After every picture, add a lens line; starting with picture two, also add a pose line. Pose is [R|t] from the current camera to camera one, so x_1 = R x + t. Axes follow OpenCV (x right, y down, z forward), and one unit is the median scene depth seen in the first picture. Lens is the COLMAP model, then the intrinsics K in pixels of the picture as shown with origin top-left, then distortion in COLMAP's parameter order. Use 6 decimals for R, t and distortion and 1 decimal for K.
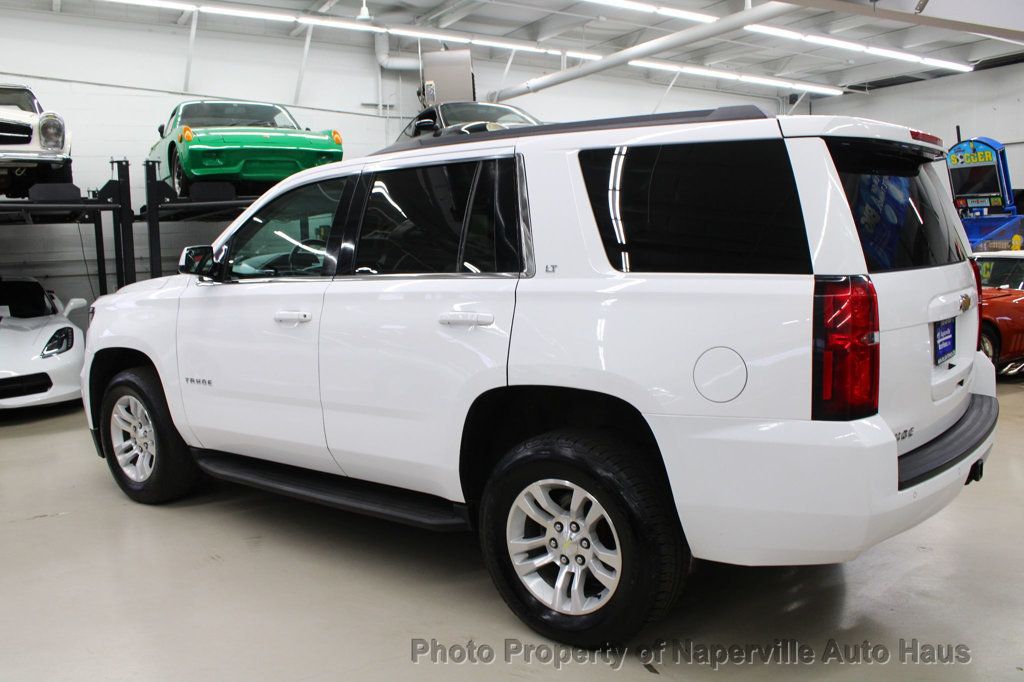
lens RADIAL K [[928.3, 0, 517.0], [0, 928.3, 333.5], [0, 0, 1]] dist [-0.093979, 0.000000]
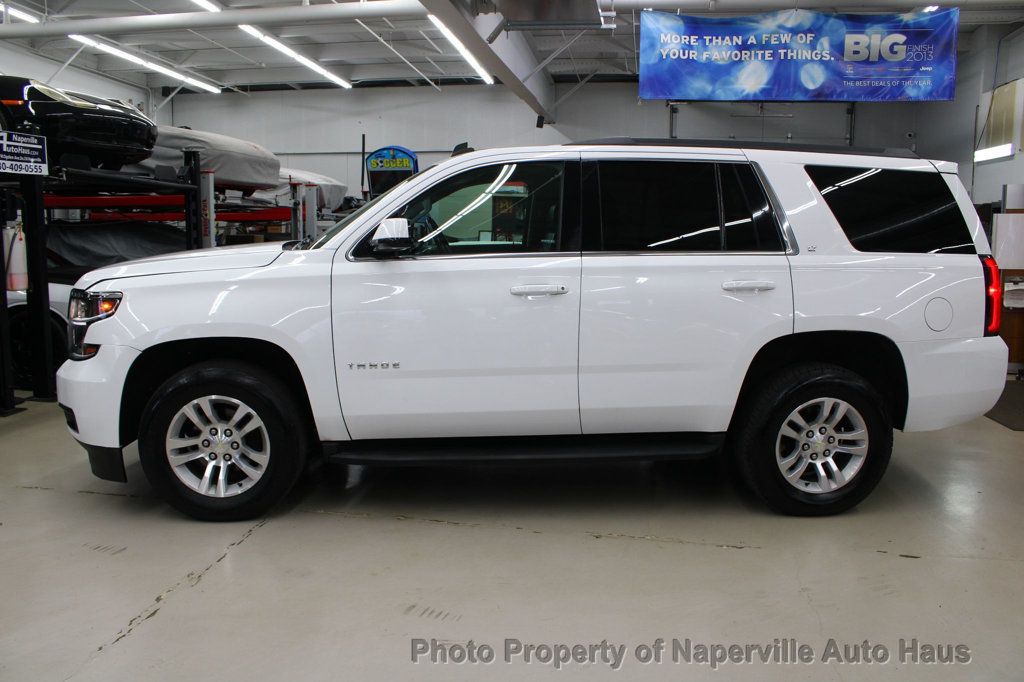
lens RADIAL K [[848.6, 0, 511.4], [0, 848.6, 362.1], [0, 0, 1]] dist [-0.116212, 0.075069]
pose [[0.584129, -0.102323, 0.805185, -0.337745], [0.061234, 0.994750, 0.081990, -0.012407], [-0.809347, 0.001412, 0.587329, 0.210253]]
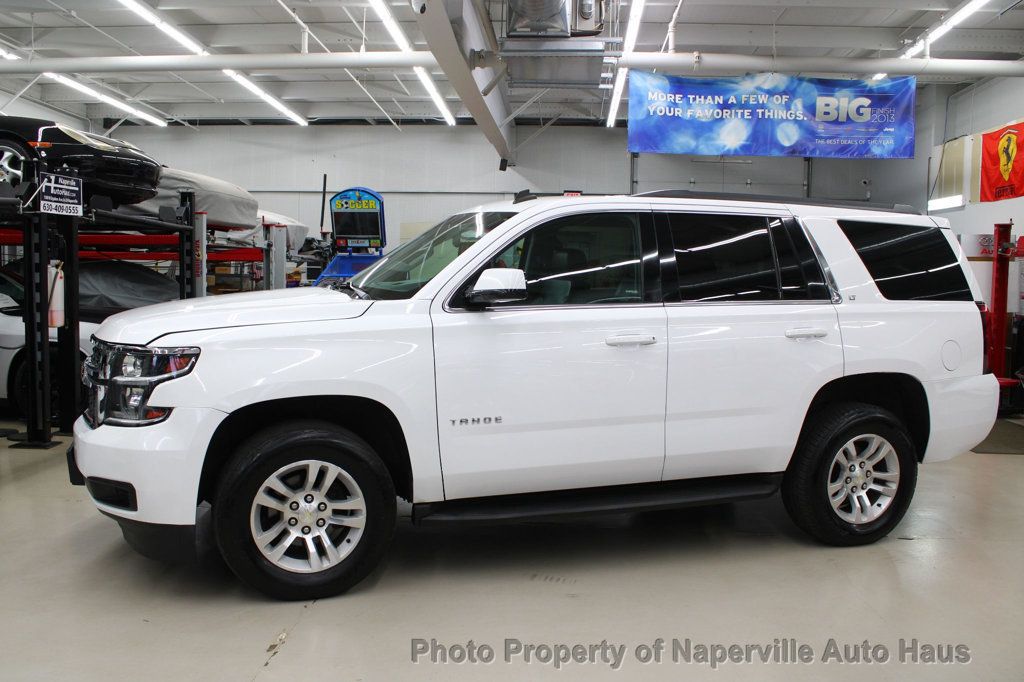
lens RADIAL K [[944.5, 0, 517.8], [0, 944.5, 349.0], [0, 0, 1]] dist [-0.098139, 0.000000]
pose [[0.500927, -0.040738, 0.864530, -0.462752], [0.056671, 0.998292, 0.014205, -0.011474], [-0.863632, 0.041878, 0.502380, 0.210159]]
